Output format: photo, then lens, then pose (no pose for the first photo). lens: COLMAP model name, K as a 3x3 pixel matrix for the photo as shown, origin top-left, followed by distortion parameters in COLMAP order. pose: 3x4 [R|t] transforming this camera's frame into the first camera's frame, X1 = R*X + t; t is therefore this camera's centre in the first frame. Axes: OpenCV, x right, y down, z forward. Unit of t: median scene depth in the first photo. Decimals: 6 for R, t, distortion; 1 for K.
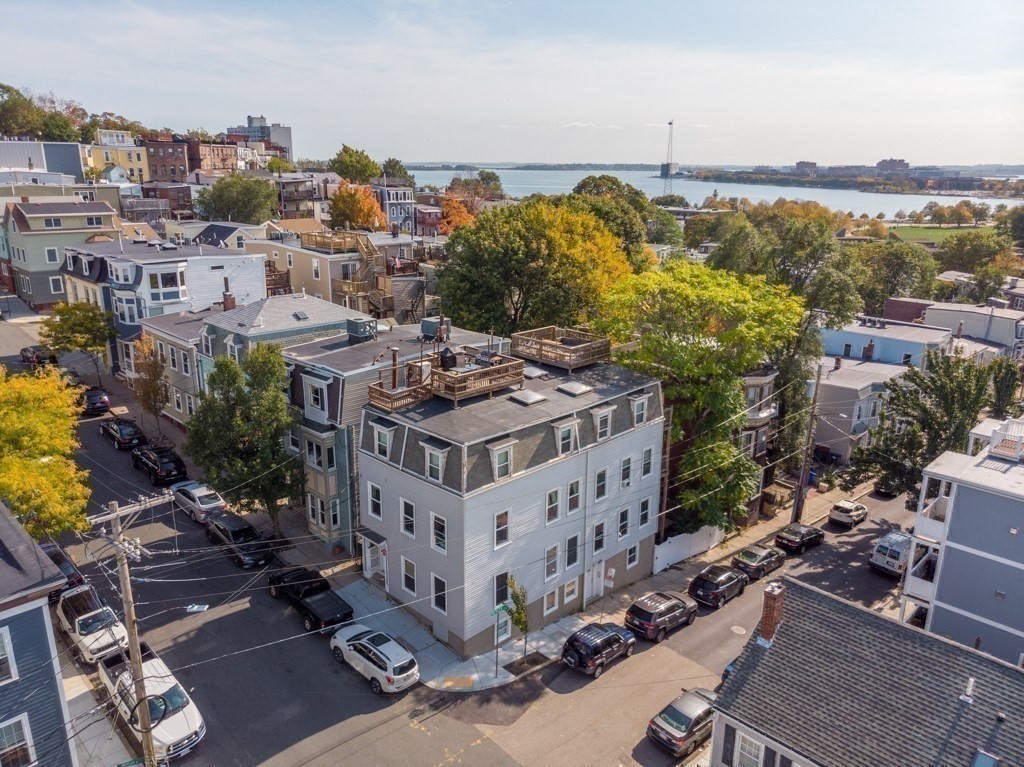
lens RADIAL K [[758.6, 0, 512.0], [0, 758.6, 383.5], [0, 0, 1]] dist [-0.015332, 0.002422]
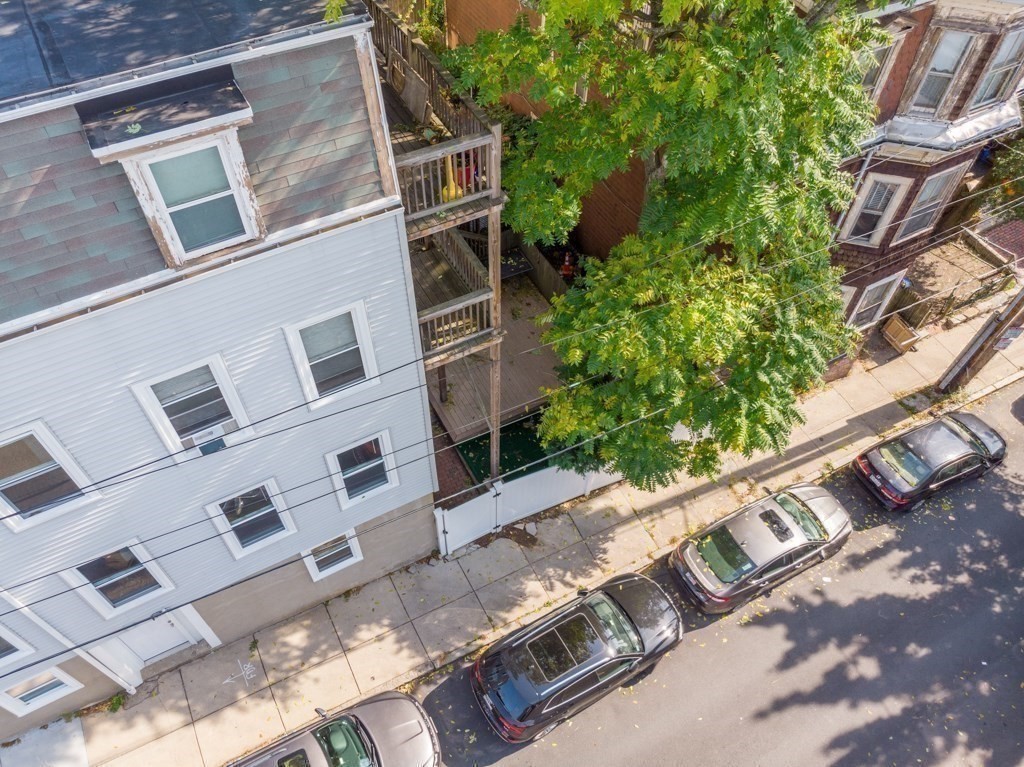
lens RADIAL K [[758.6, 0, 512.0], [0, 758.6, 383.5], [0, 0, 1]] dist [-0.015332, 0.002422]
pose [[0.959690, 0.223898, -0.169895, 0.287846], [-0.083218, 0.803735, 0.589139, -0.047450], [0.268458, -0.551253, 0.789969, 0.816084]]
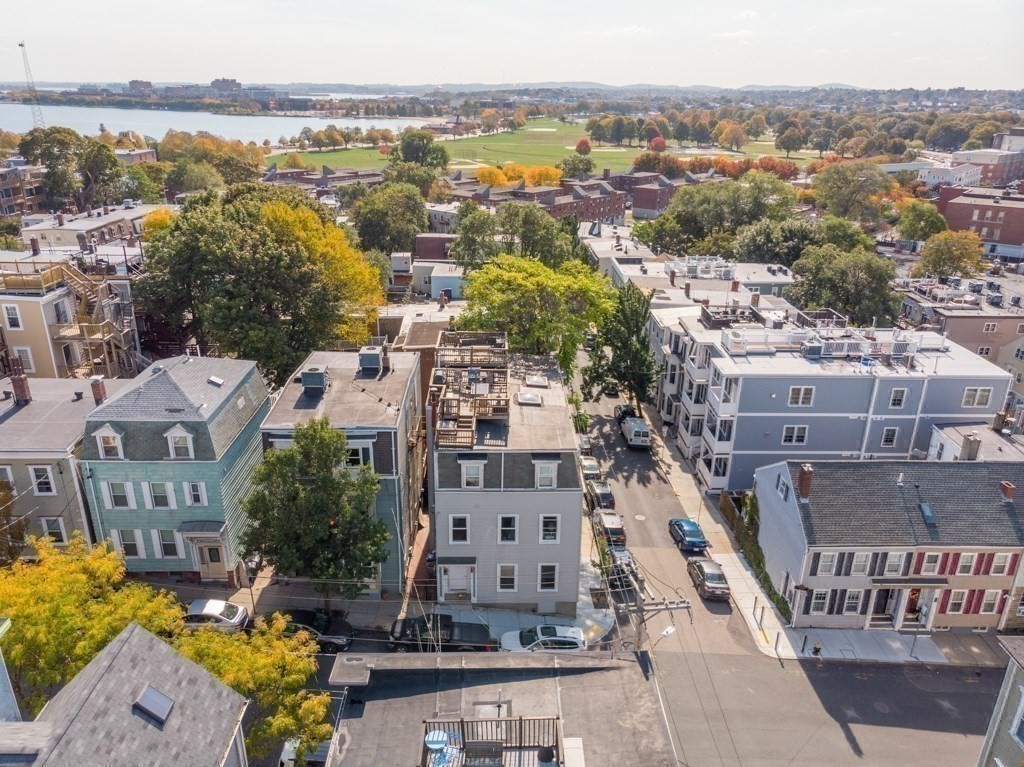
lens RADIAL K [[753.8, 0, 512.0], [0, 753.8, 383.5], [0, 0, 1]] dist [0.005518, 0.003862]
pose [[0.696573, -0.261091, 0.668295, -0.707402], [0.194265, 0.965280, 0.174633, -0.196381], [-0.690686, 0.008182, 0.723108, 0.145808]]
